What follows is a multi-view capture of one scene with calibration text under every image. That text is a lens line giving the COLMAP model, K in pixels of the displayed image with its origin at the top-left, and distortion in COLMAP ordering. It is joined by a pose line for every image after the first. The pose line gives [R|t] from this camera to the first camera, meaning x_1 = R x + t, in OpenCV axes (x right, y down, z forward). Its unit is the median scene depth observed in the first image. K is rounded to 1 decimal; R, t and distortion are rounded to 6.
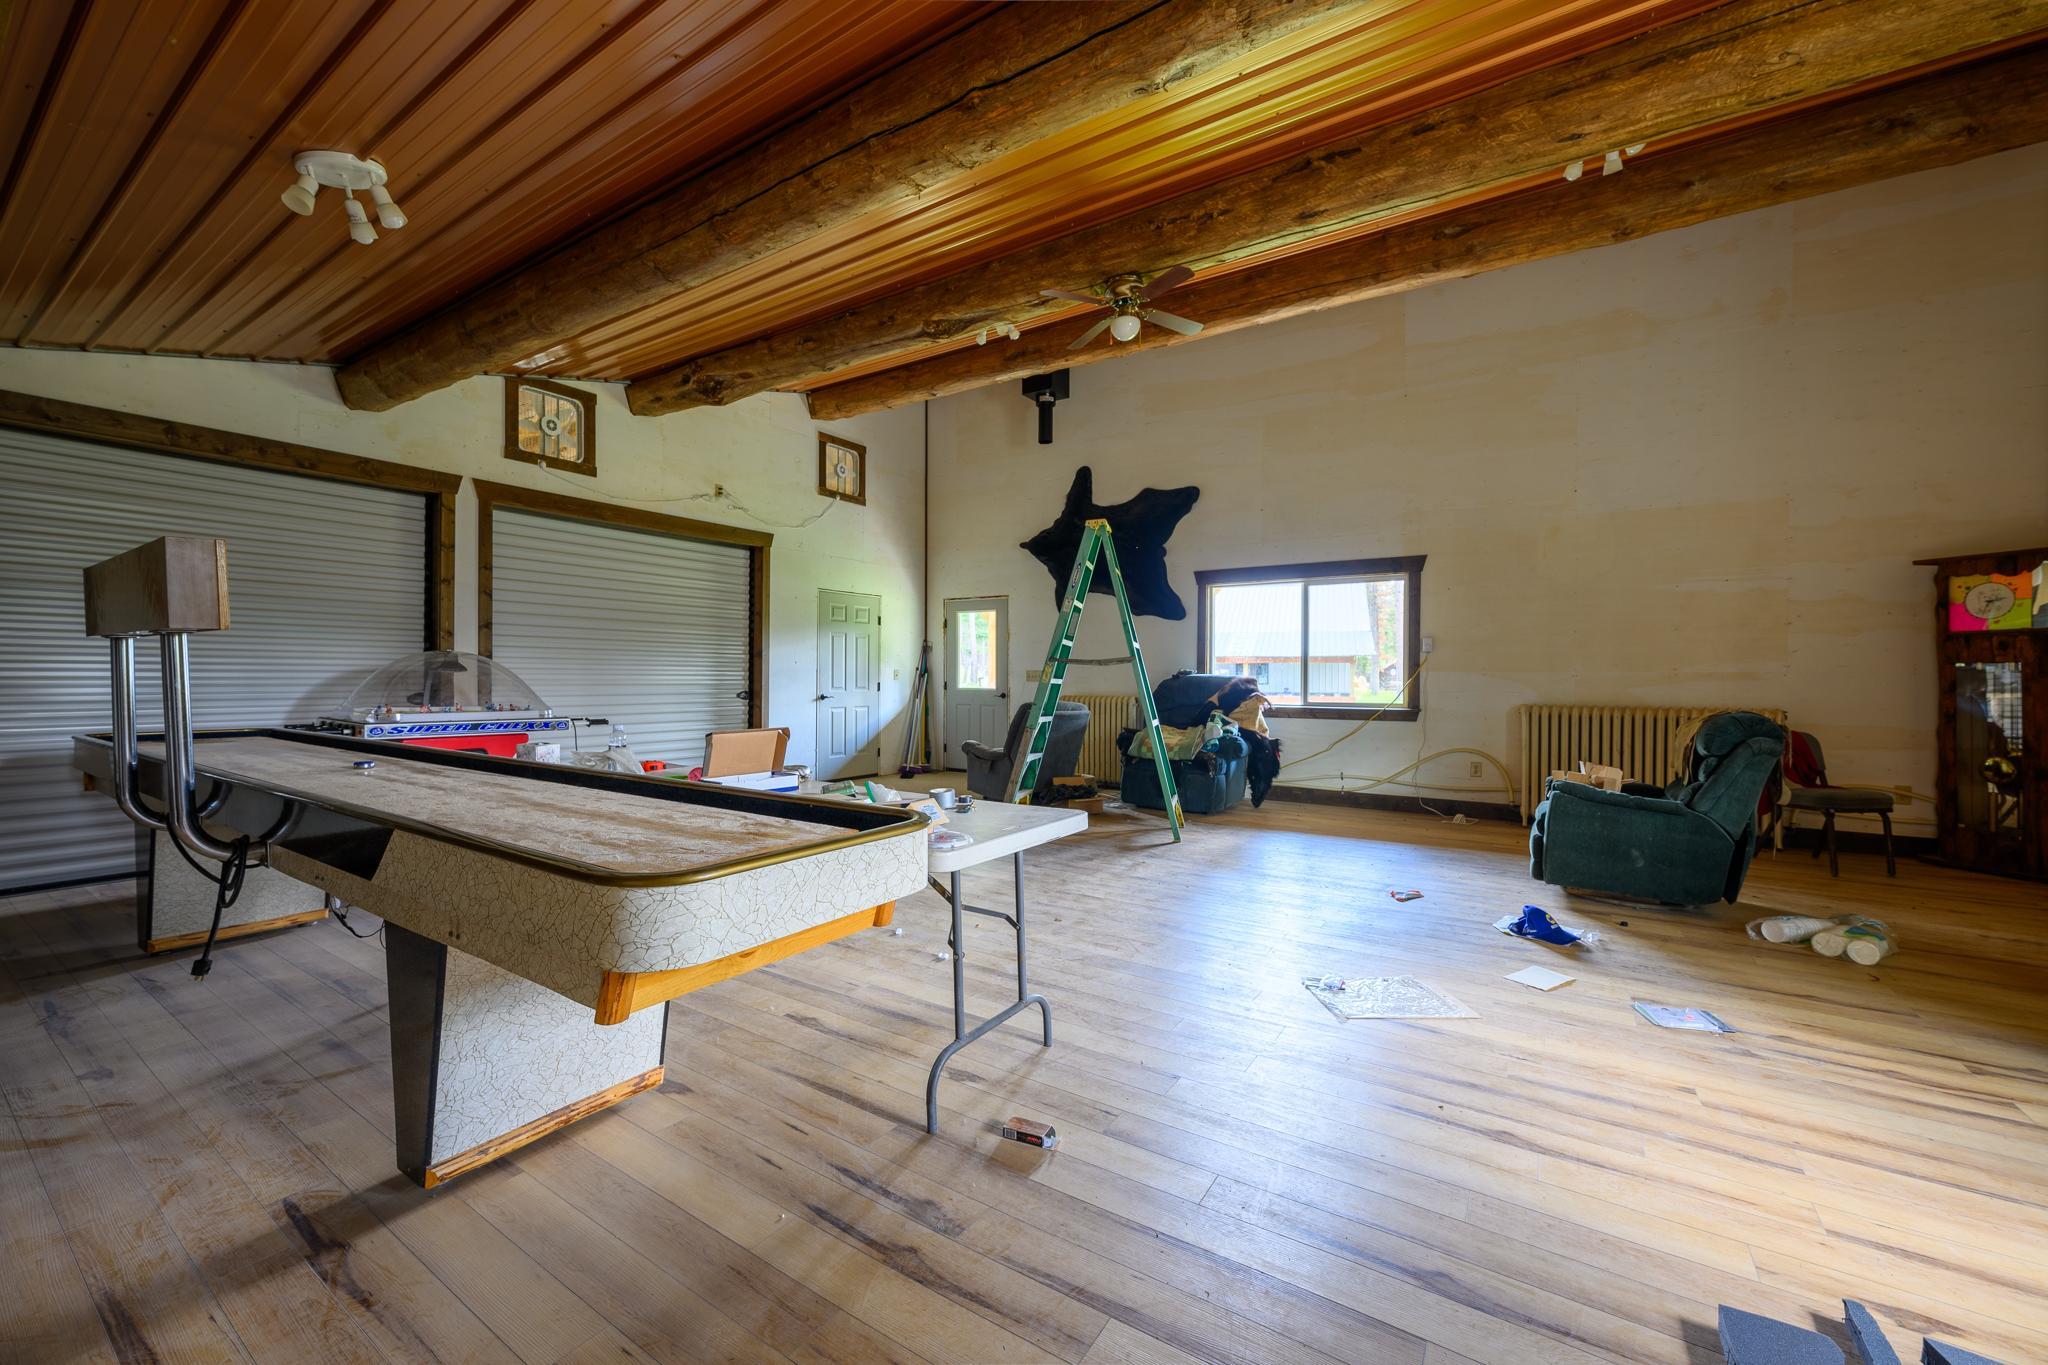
lens RADIAL K [[806.3, 0, 1013.9], [0, 806.3, 679.1], [0, 0, 1]] dist [0.001040, 0.000277]
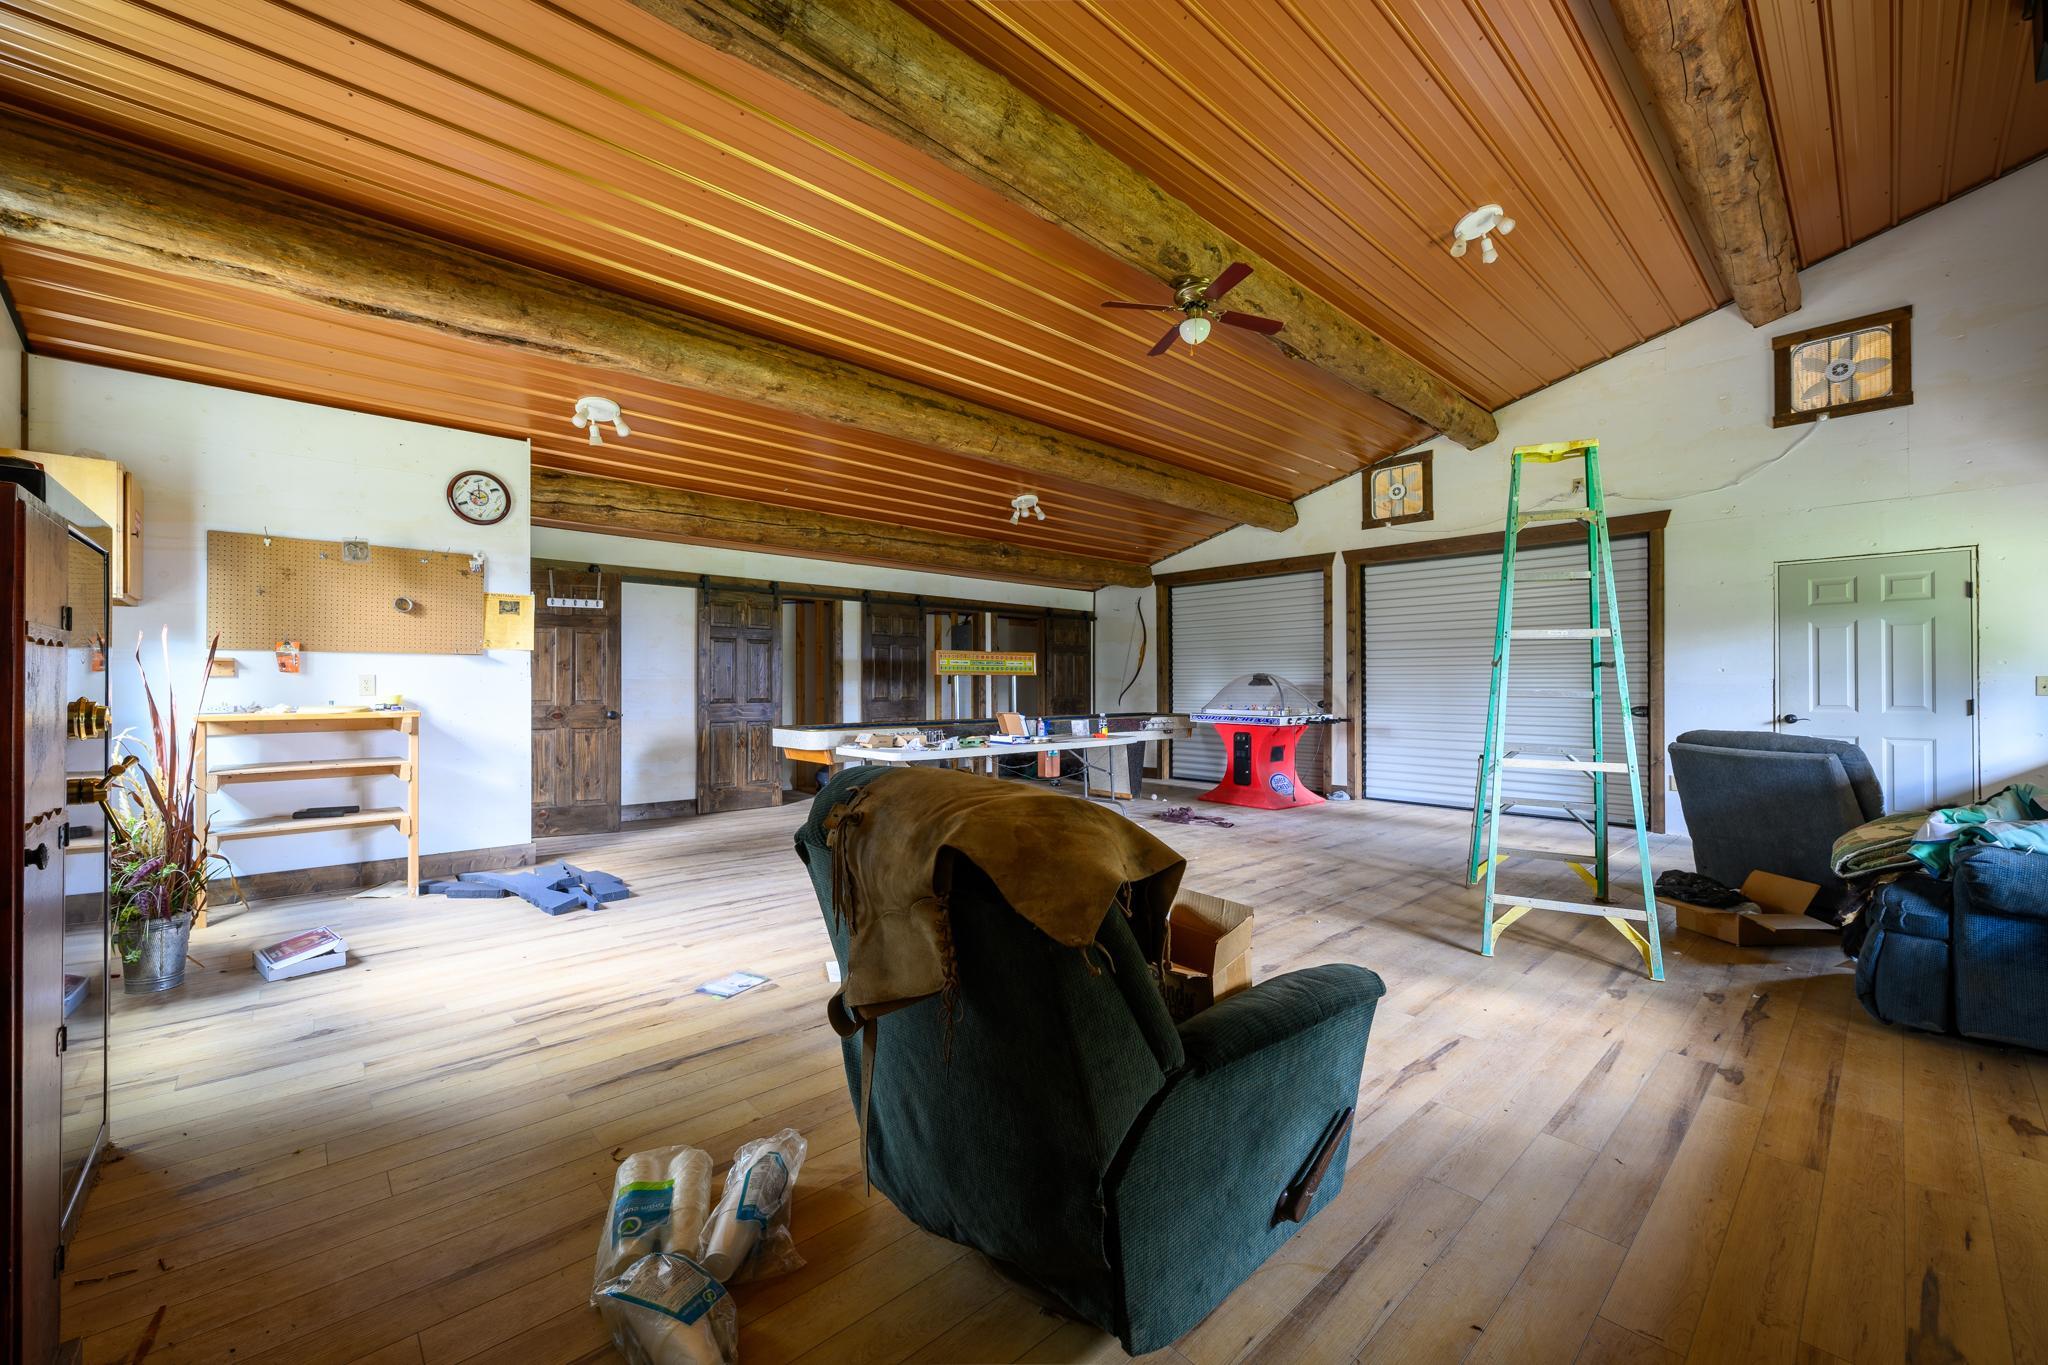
lens RADIAL K [[806.3, 0, 1013.9], [0, 806.3, 679.1], [0, 0, 1]] dist [0.001040, 0.000277]
pose [[-0.244711, -0.015154, -0.969478, 0.867669], [-0.006952, 0.999880, -0.013874, 0.003075], [0.969571, 0.003345, -0.244787, 0.784861]]
